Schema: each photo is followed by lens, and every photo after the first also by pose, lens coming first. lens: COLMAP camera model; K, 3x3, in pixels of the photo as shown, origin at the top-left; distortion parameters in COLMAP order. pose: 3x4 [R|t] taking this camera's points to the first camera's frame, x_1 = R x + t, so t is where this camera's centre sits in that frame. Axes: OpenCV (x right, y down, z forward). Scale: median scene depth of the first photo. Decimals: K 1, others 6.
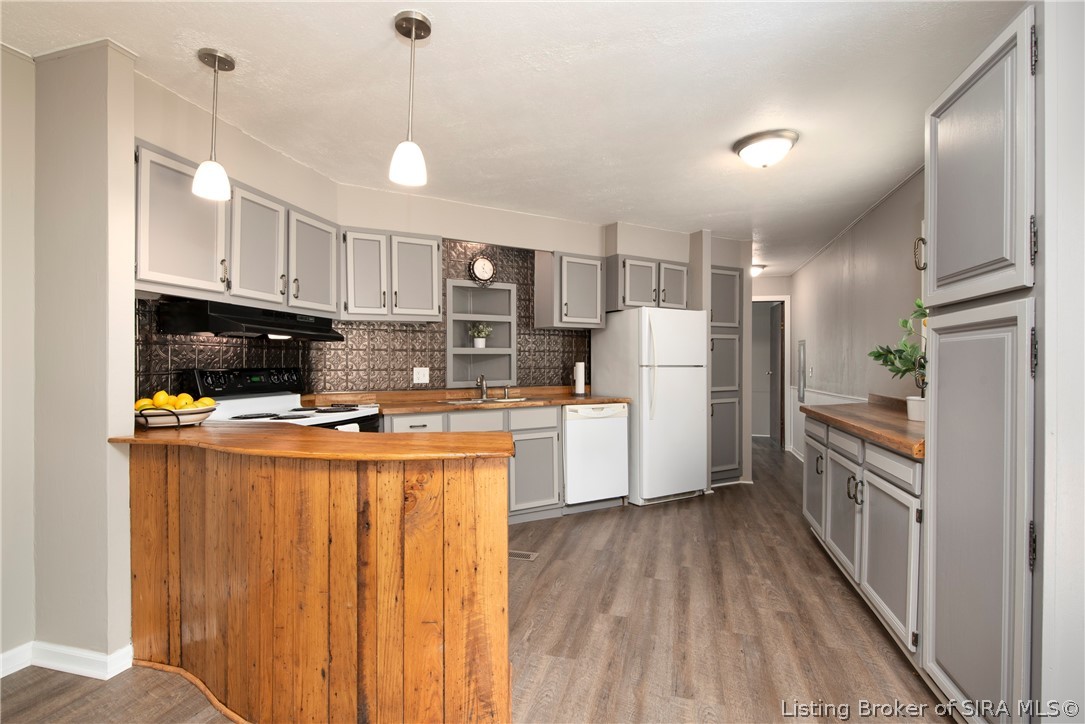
lens RADIAL K [[511.5, 0, 542.7], [0, 511.5, 363.6], [0, 0, 1]] dist [-0.003276, -0.002542]
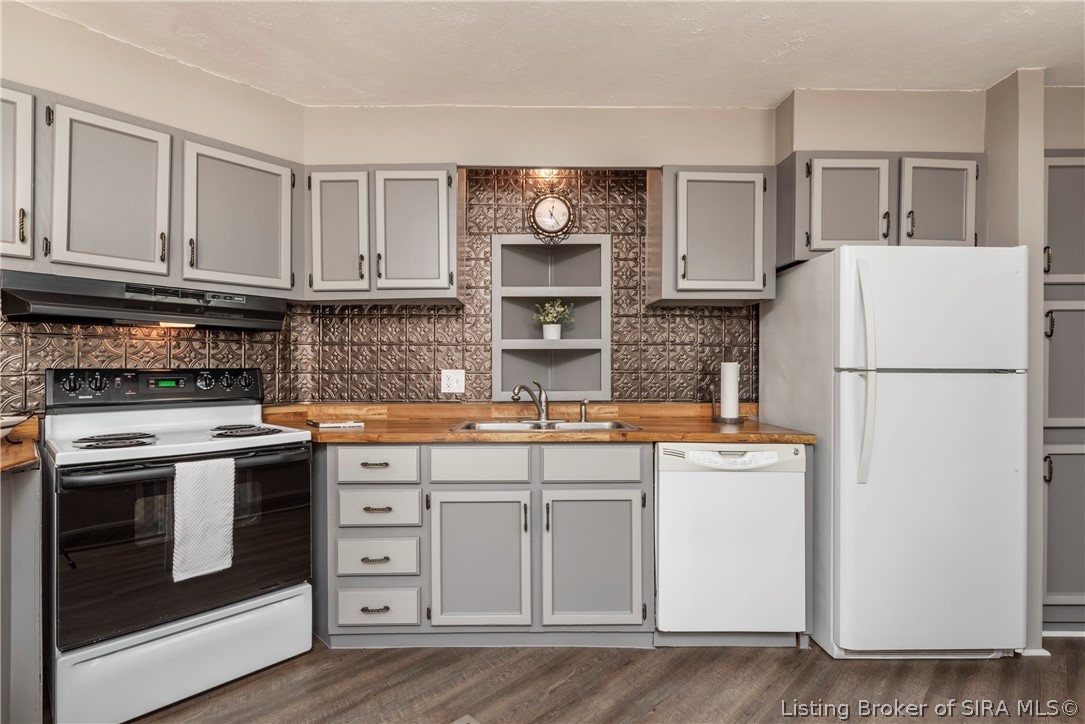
lens RADIAL K [[511.5, 0, 542.2], [0, 511.5, 365.1], [0, 0, 1]] dist [-0.003276, -0.002542]
pose [[0.871565, 0.003126, -0.490271, 0.183421], [-0.003551, 0.999994, 0.000064, 0.001436], [0.490268, 0.001685, 0.871570, 0.440600]]
